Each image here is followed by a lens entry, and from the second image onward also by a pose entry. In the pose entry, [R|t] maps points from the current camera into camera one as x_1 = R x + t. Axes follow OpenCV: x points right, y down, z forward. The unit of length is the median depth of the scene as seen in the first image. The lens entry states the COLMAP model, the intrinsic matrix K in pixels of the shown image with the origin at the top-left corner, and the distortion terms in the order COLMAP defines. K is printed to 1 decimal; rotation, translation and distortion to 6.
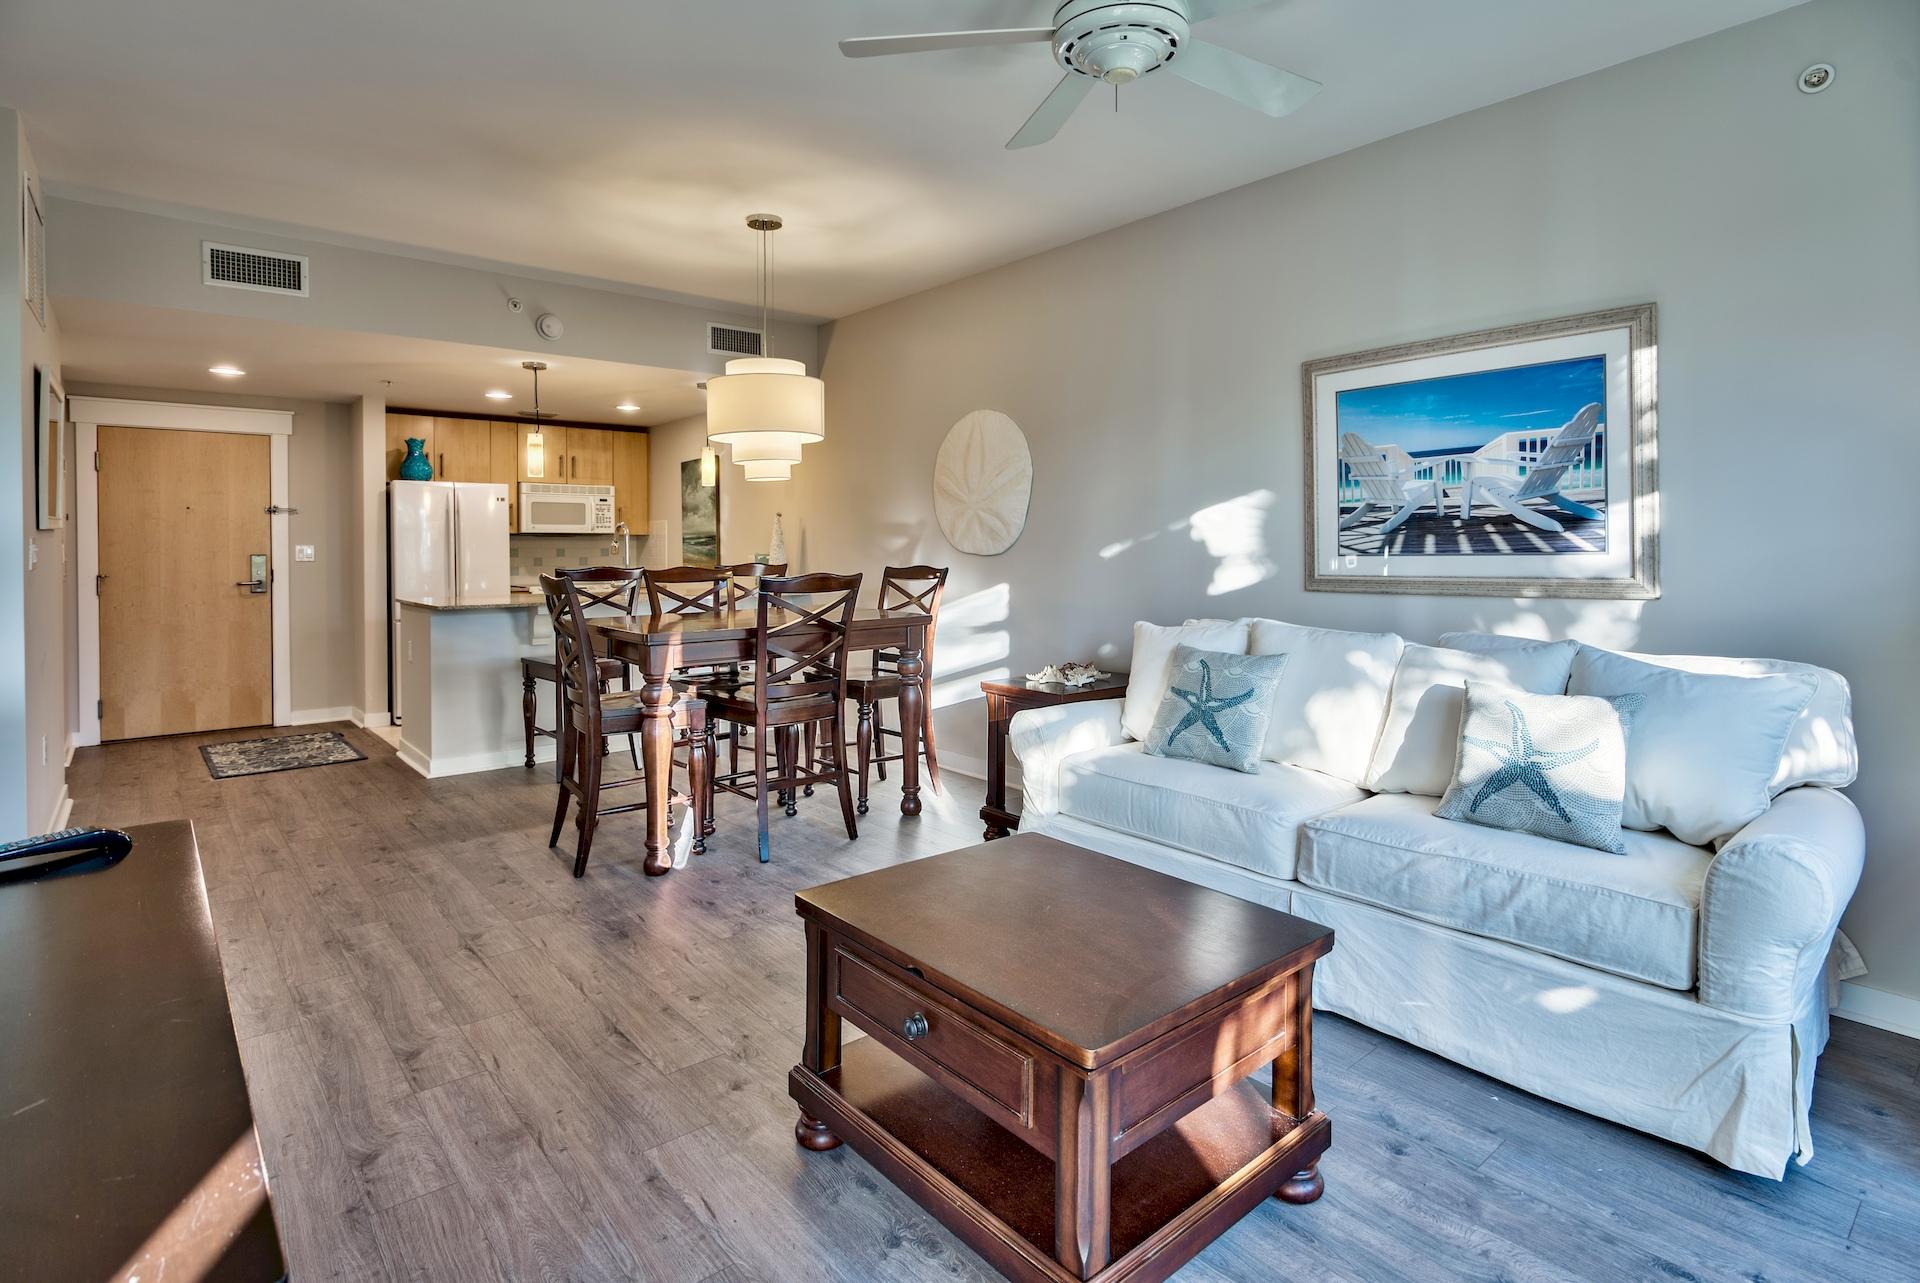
lens RADIAL K [[988.0, 0, 948.1], [0, 988.0, 554.5], [0, 0, 1]] dist [-0.002760, -0.001388]
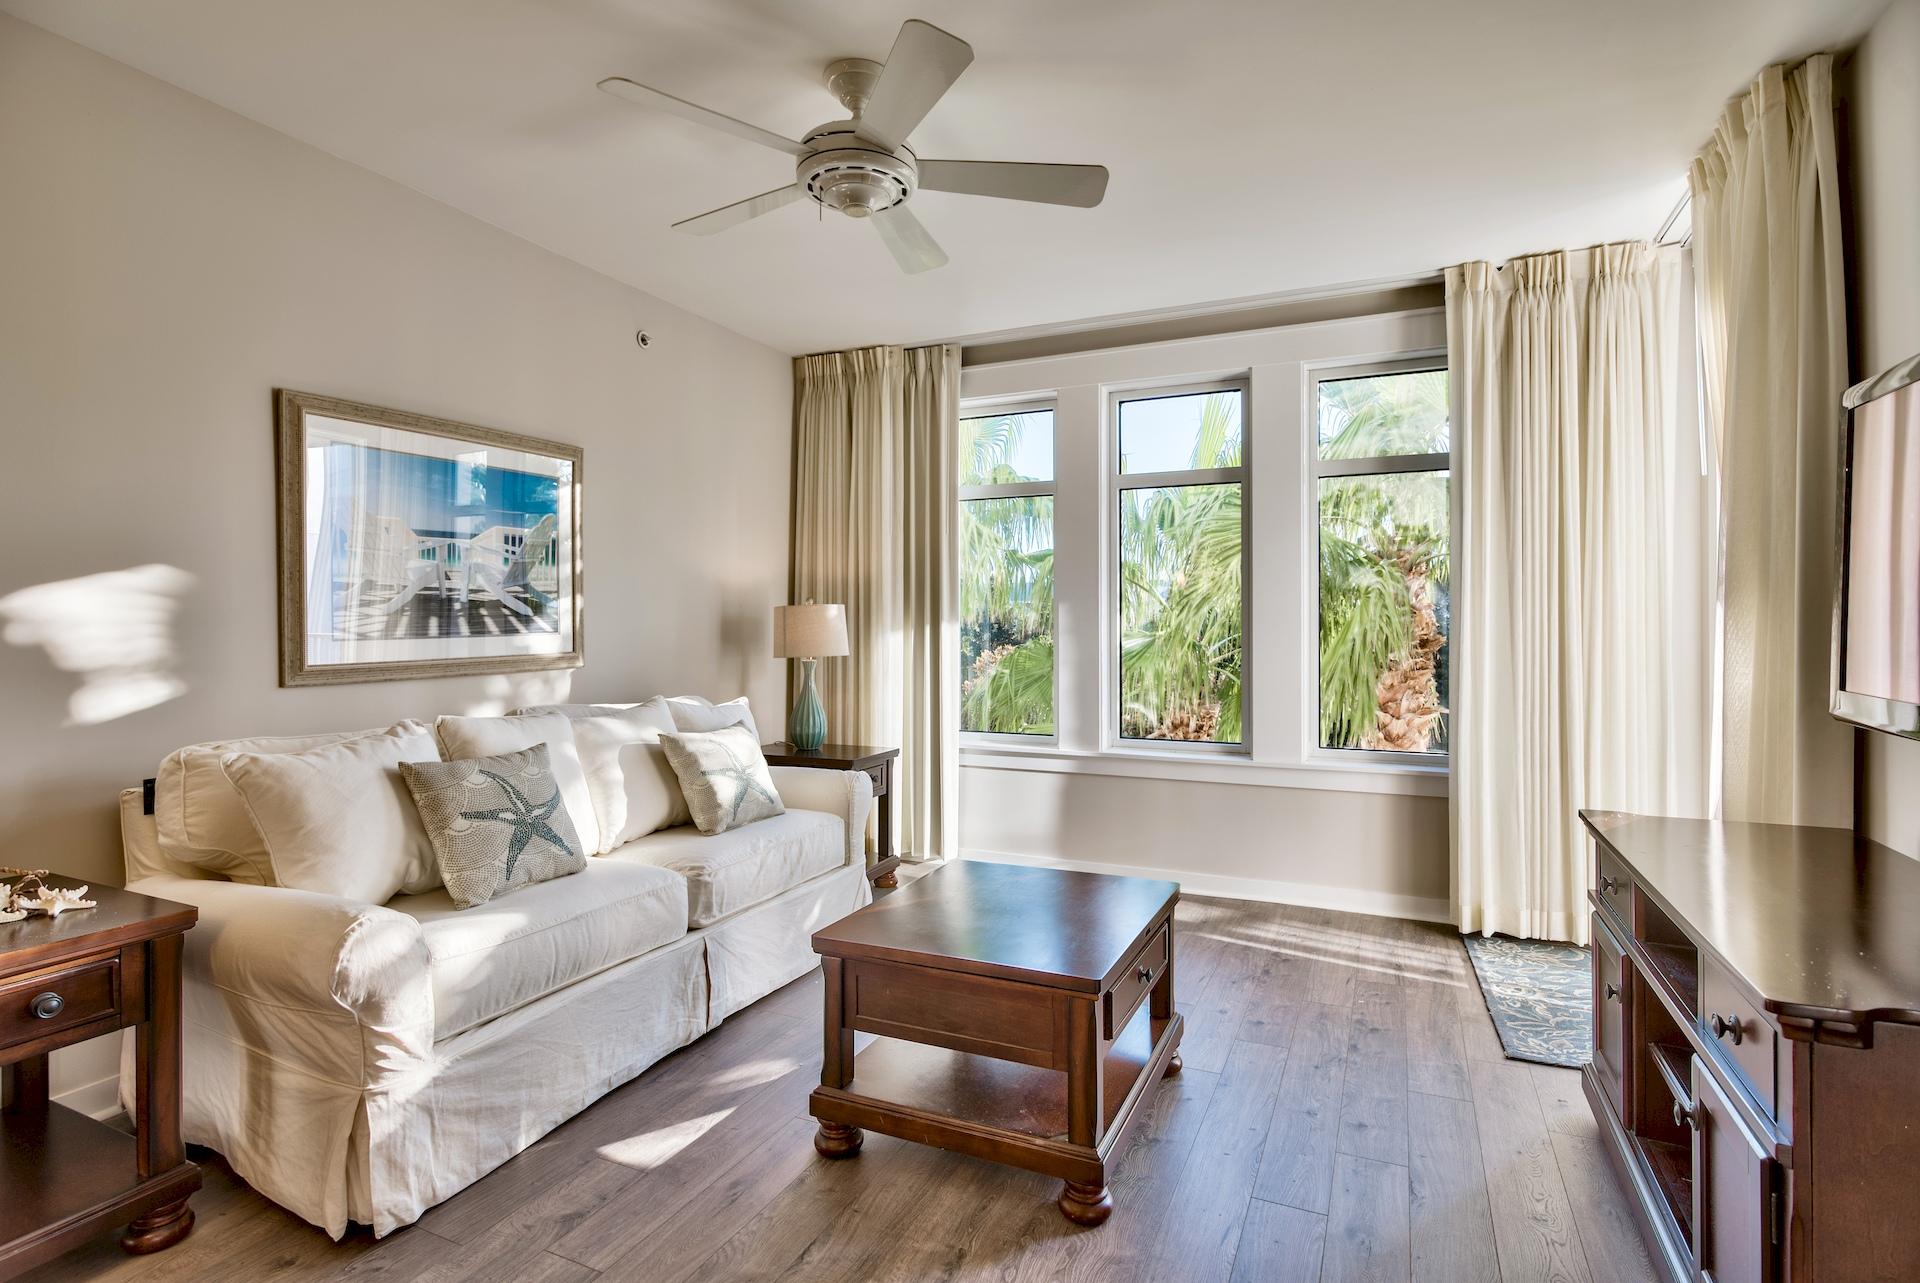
lens RADIAL K [[951.0, 0, 961.5], [0, 951.0, 616.7], [0, 0, 1]] dist [-0.001400, -0.000684]
pose [[-0.434389, 0.010617, 0.900663, -0.356222], [0.013048, 0.999900, -0.005494, -0.005080], [-0.900631, 0.009366, -0.434484, 0.572856]]
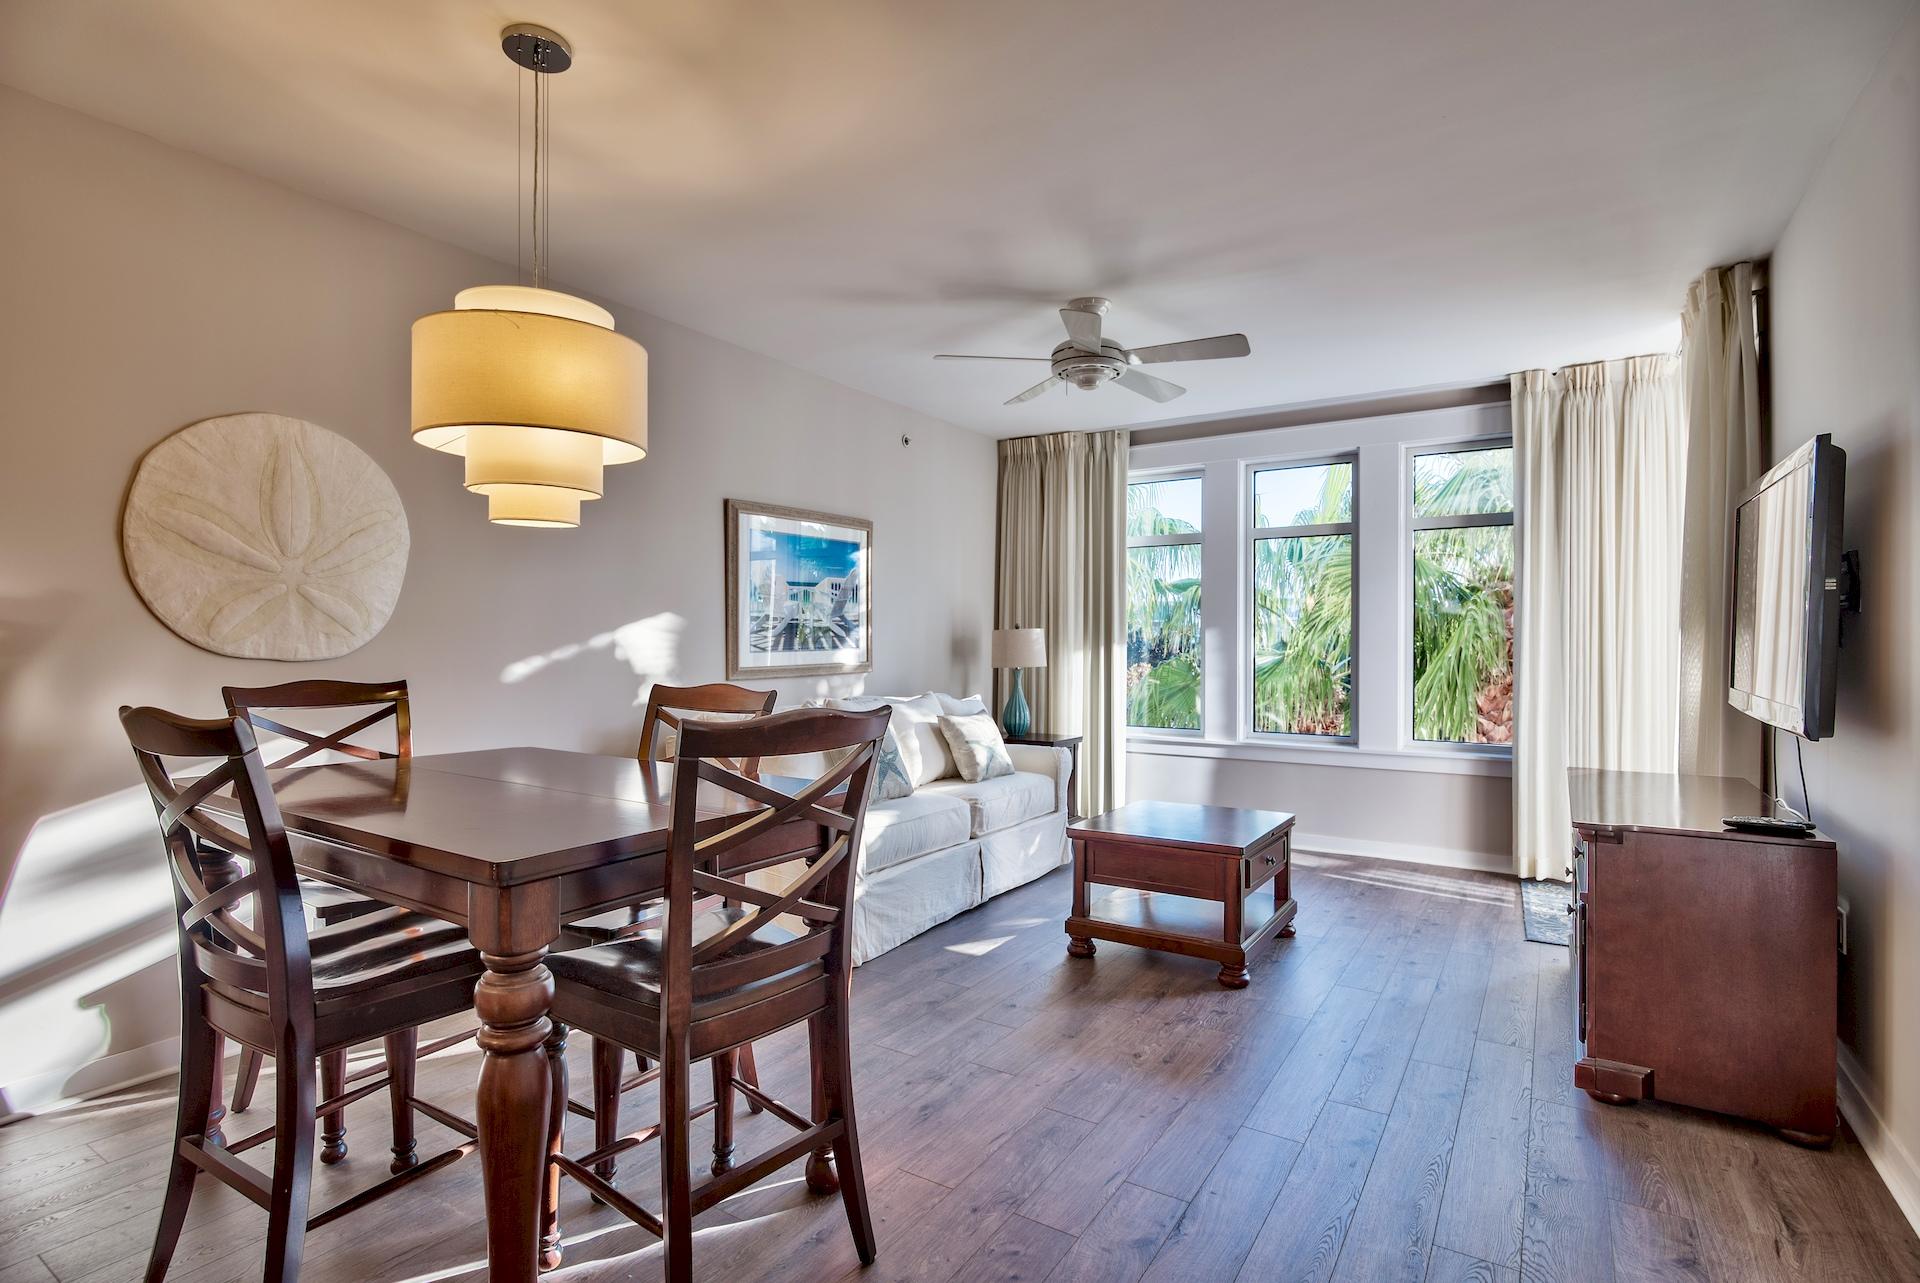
lens RADIAL K [[941.1, 0, 960.0], [0, 941.1, 641.5], [0, 0, 1]] dist [0.000484, 0.000251]
pose [[-0.308983, 0.004001, 0.951059, -0.584157], [0.009835, 0.999951, -0.001012, -0.006231], [-0.951017, 0.009041, -0.309008, 0.736895]]
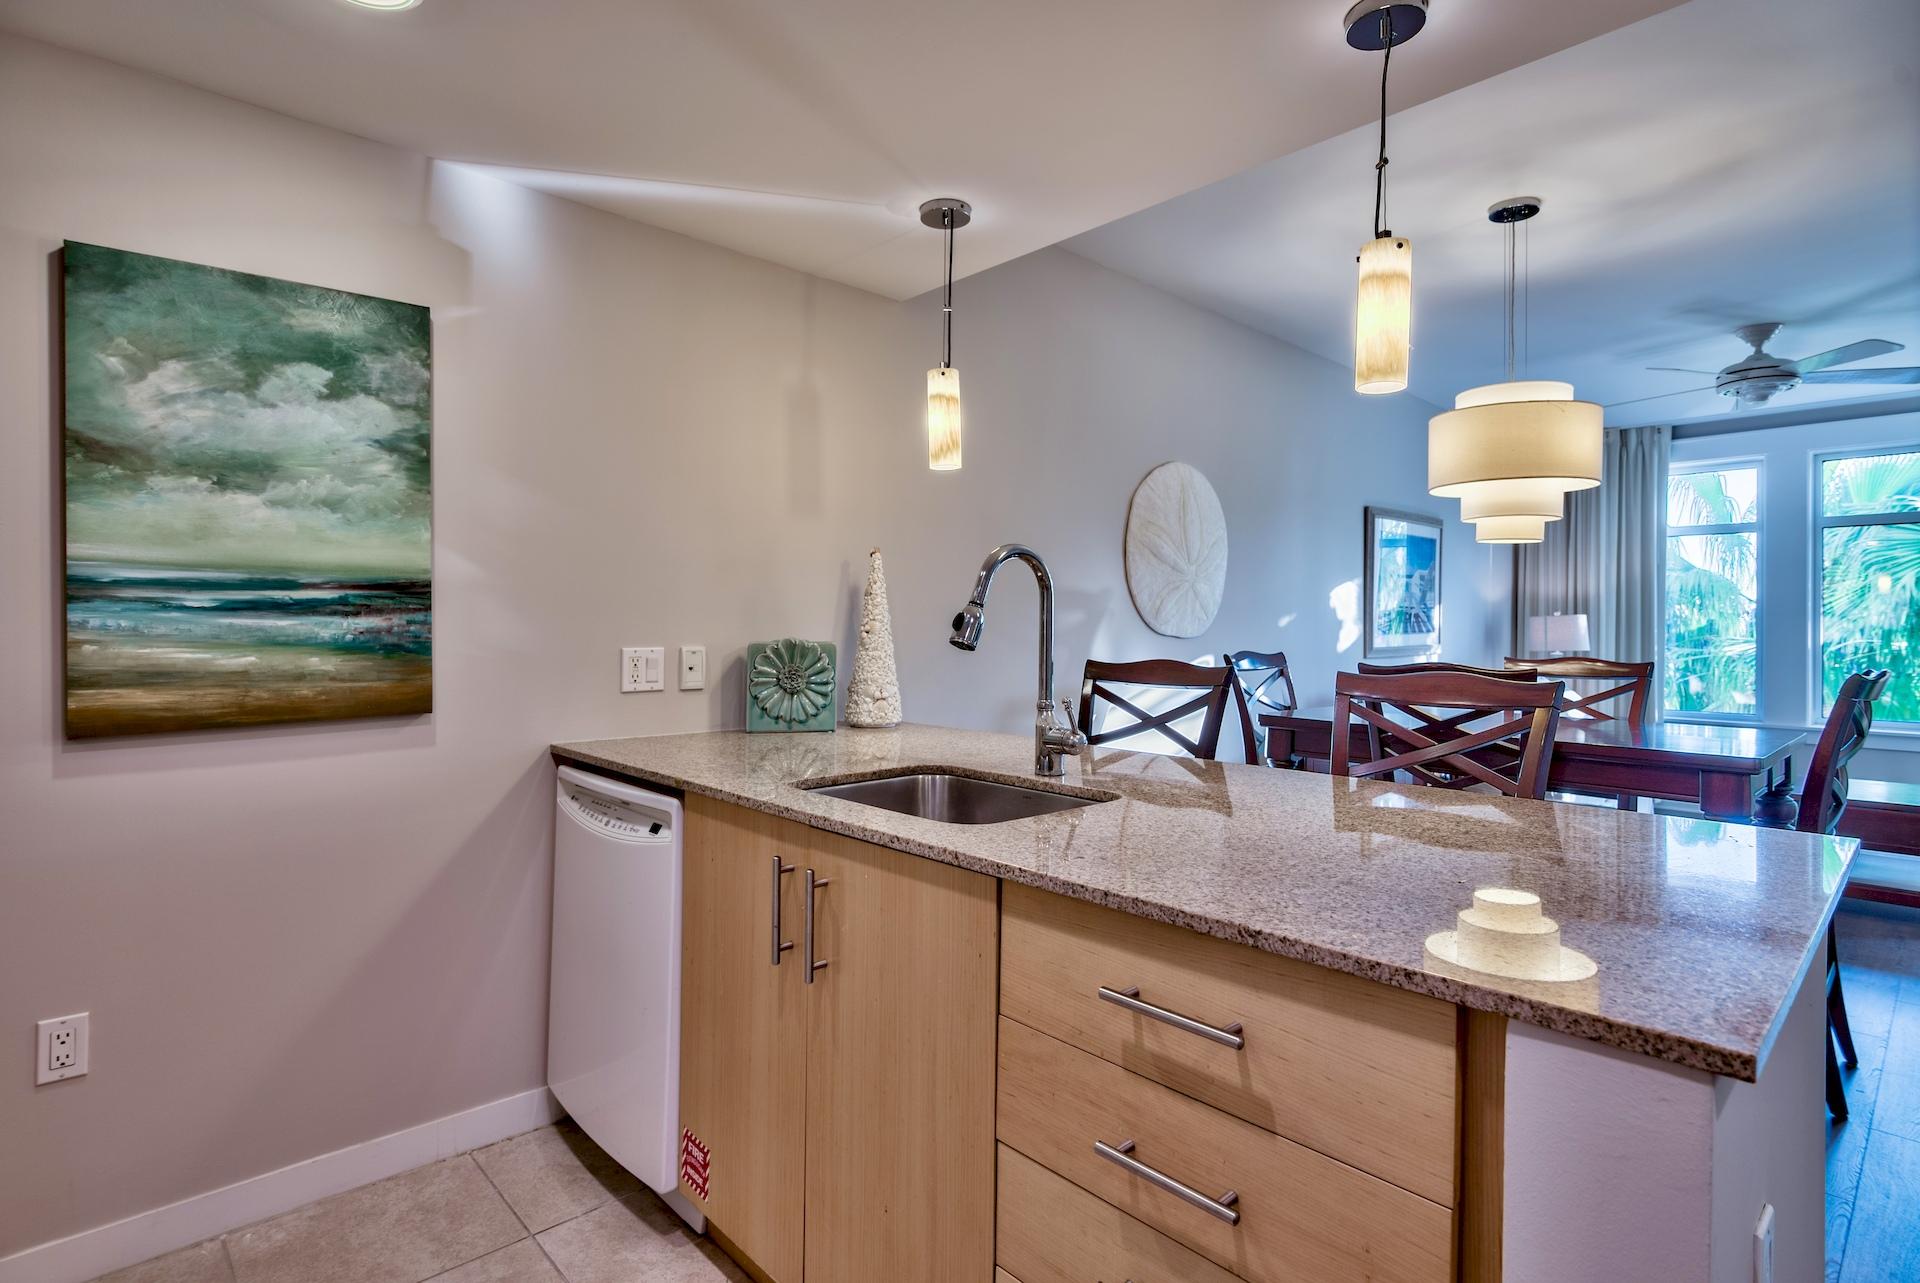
lens RADIAL K [[951.0, 0, 961.5], [0, 951.0, 616.7], [0, 0, 1]] dist [-0.001400, -0.000684]
pose [[-0.059366, 0.014294, 0.998134, -0.701355], [0.003760, 0.999894, -0.014096, -0.005856], [-0.998229, 0.002916, -0.059414, 1.148101]]
